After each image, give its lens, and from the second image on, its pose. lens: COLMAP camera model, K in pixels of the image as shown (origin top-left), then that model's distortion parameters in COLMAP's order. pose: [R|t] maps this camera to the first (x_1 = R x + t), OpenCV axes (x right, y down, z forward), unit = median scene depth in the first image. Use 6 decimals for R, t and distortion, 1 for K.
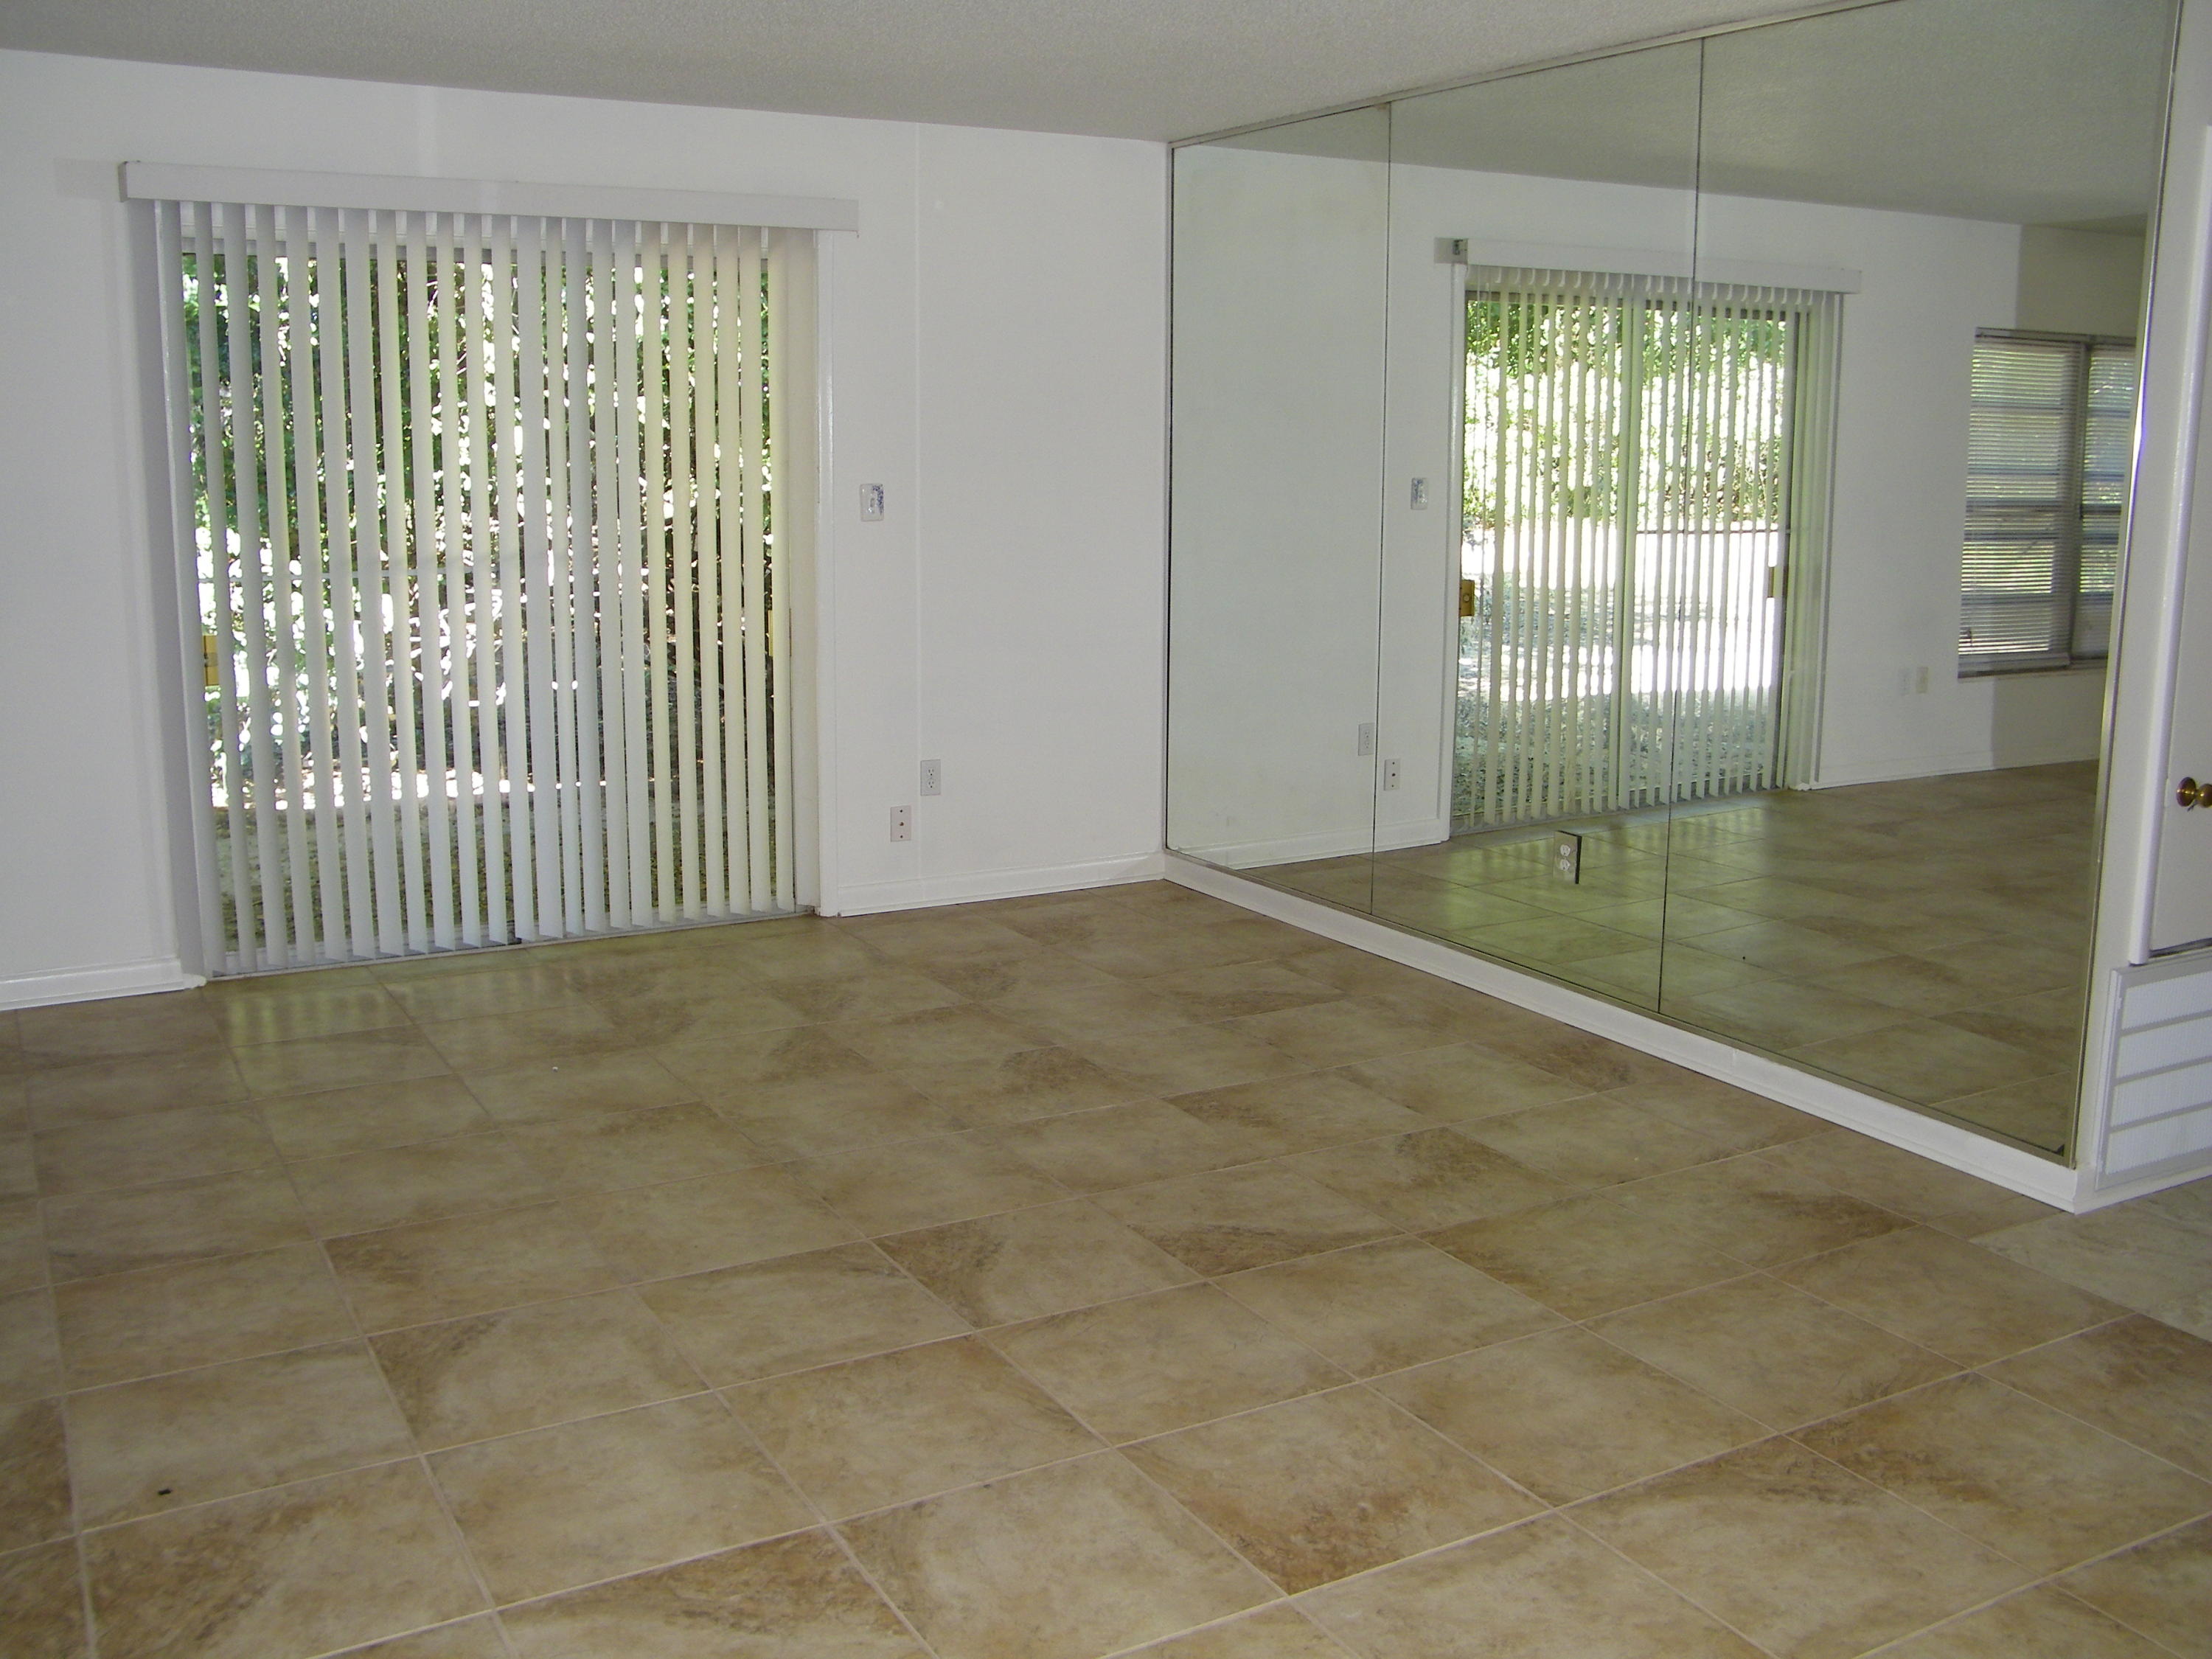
lens RADIAL K [[2051.1, 0, 1100.0], [0, 2051.1, 769.2], [0, 0, 1]] dist [-0.142241, 0.199411]
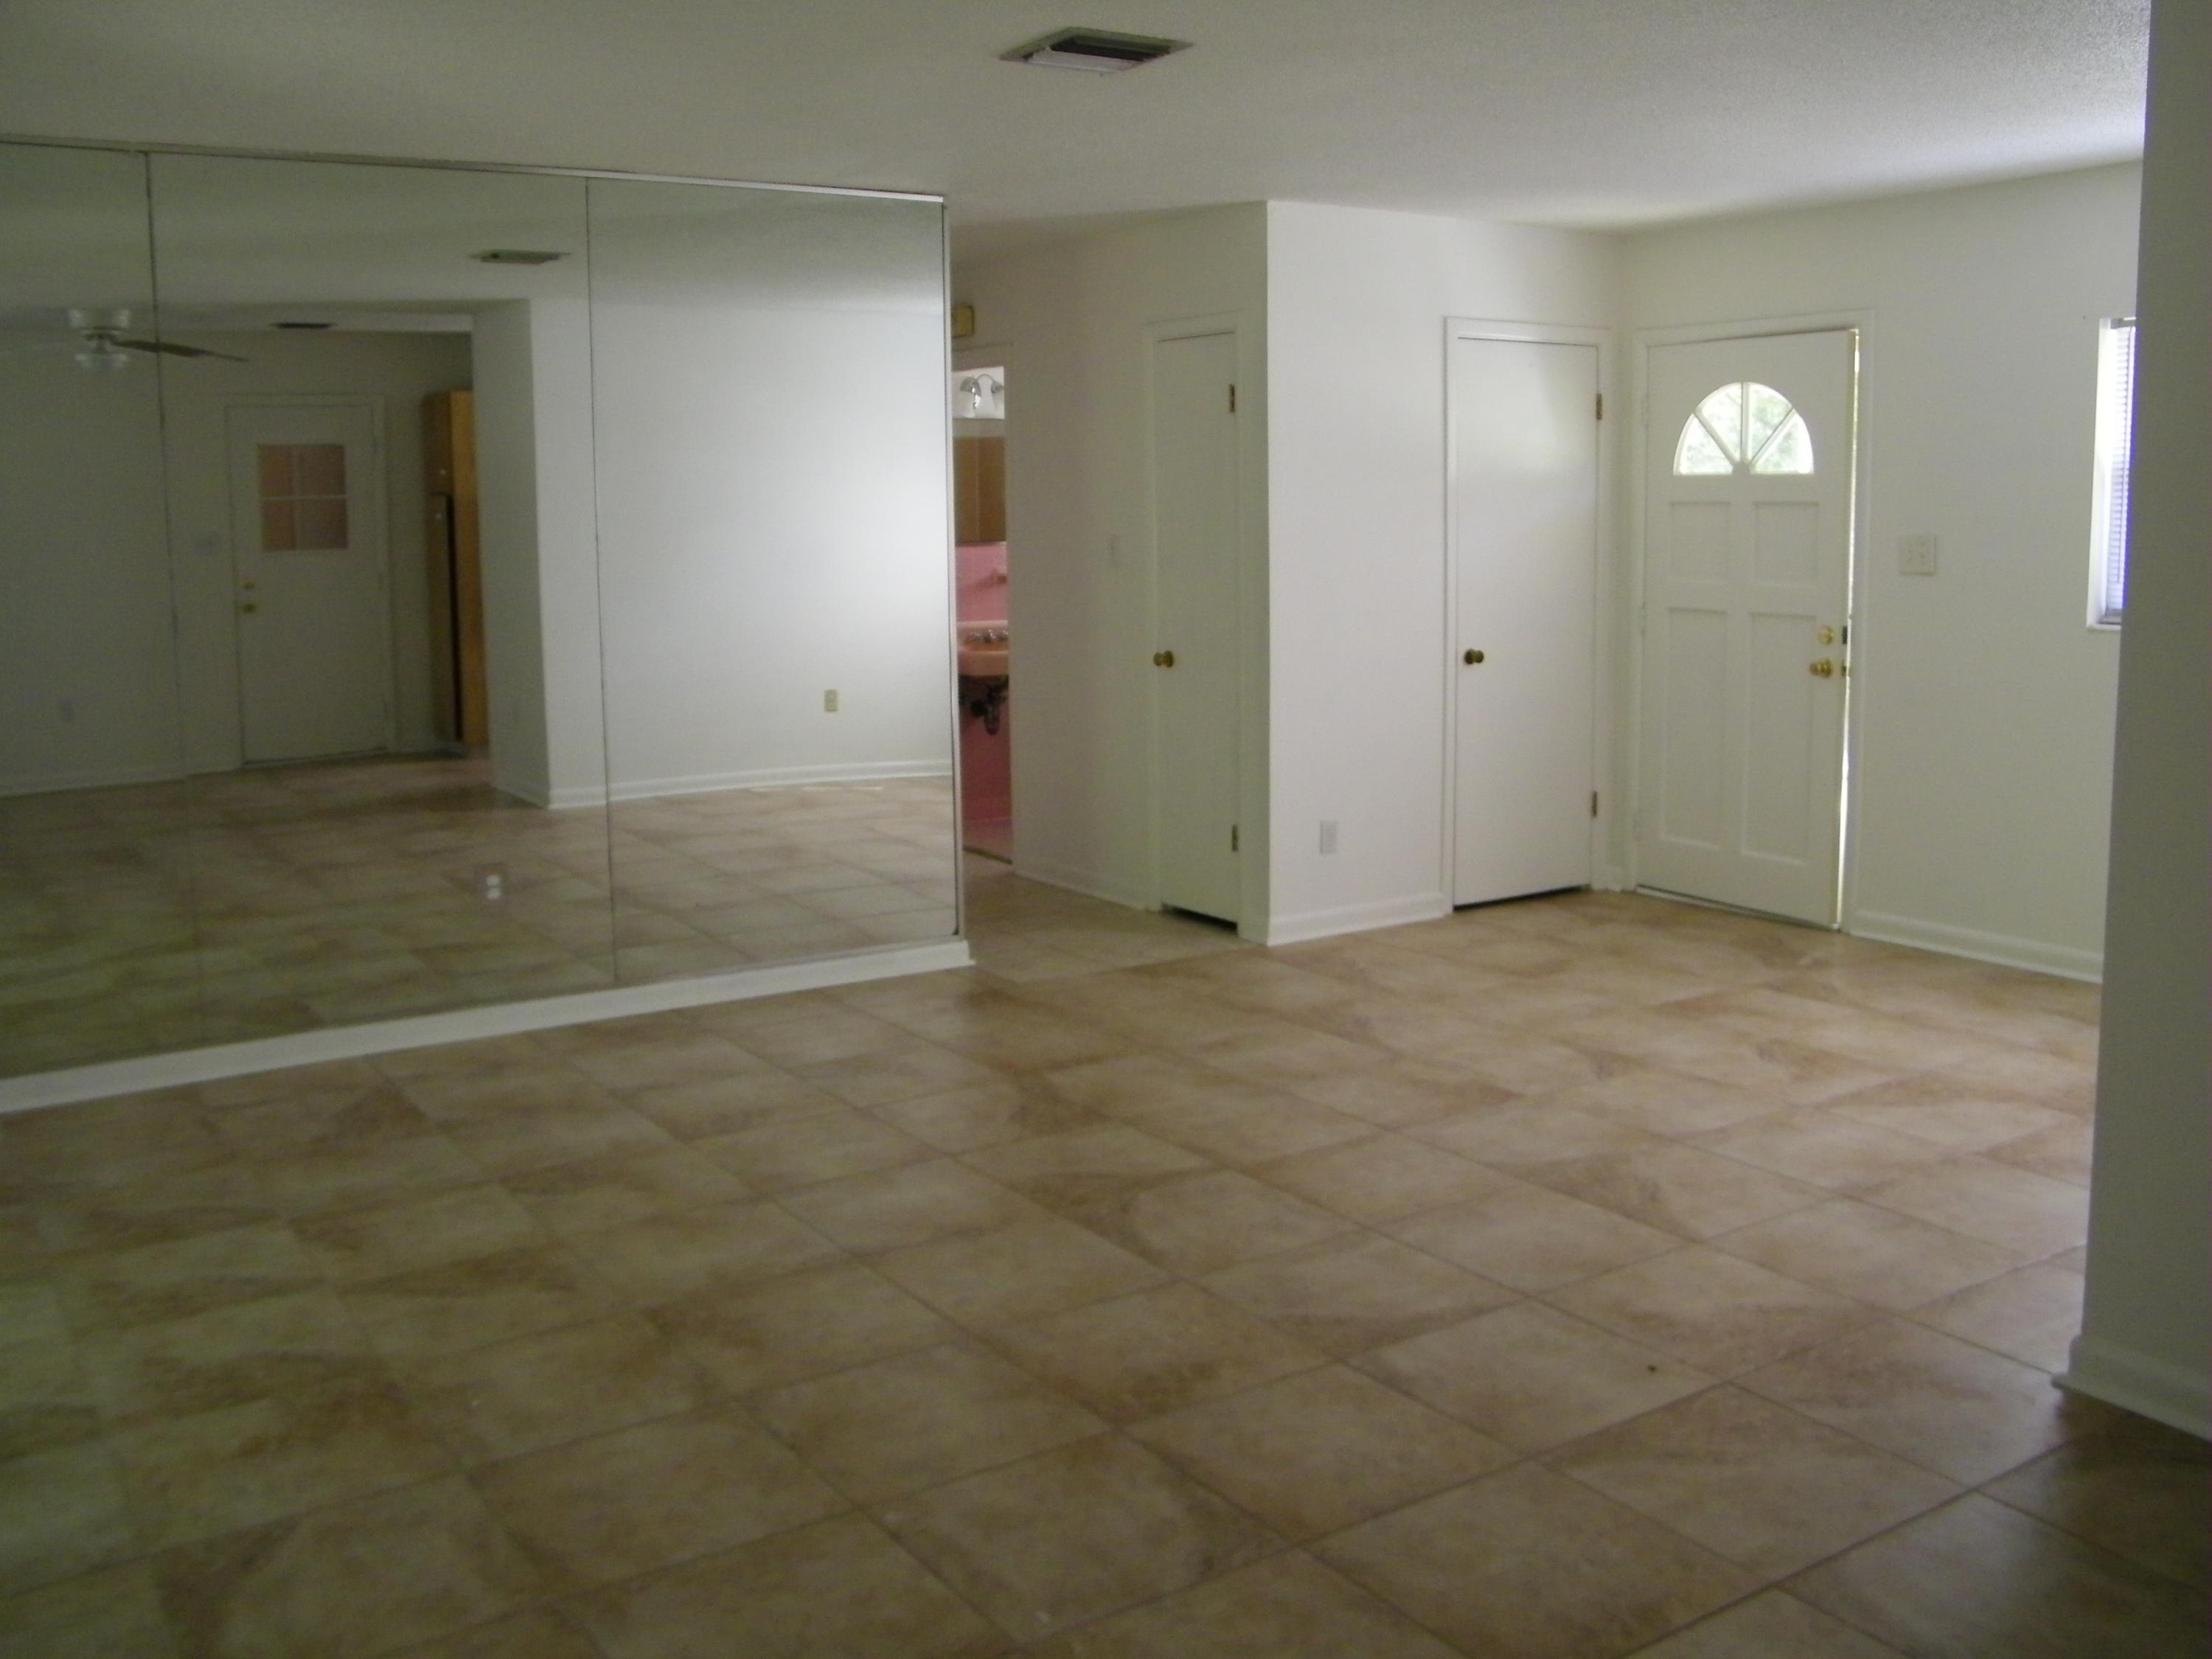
lens RADIAL K [[2051.1, 0, 1100.0], [0, 2051.1, 769.2], [0, 0, 1]] dist [-0.142241, 0.199411]
pose [[-0.075476, -0.127409, 0.988974, -1.192894], [0.182032, 0.973377, 0.139291, -0.152650], [-0.980392, 0.190539, -0.050275, 1.002567]]
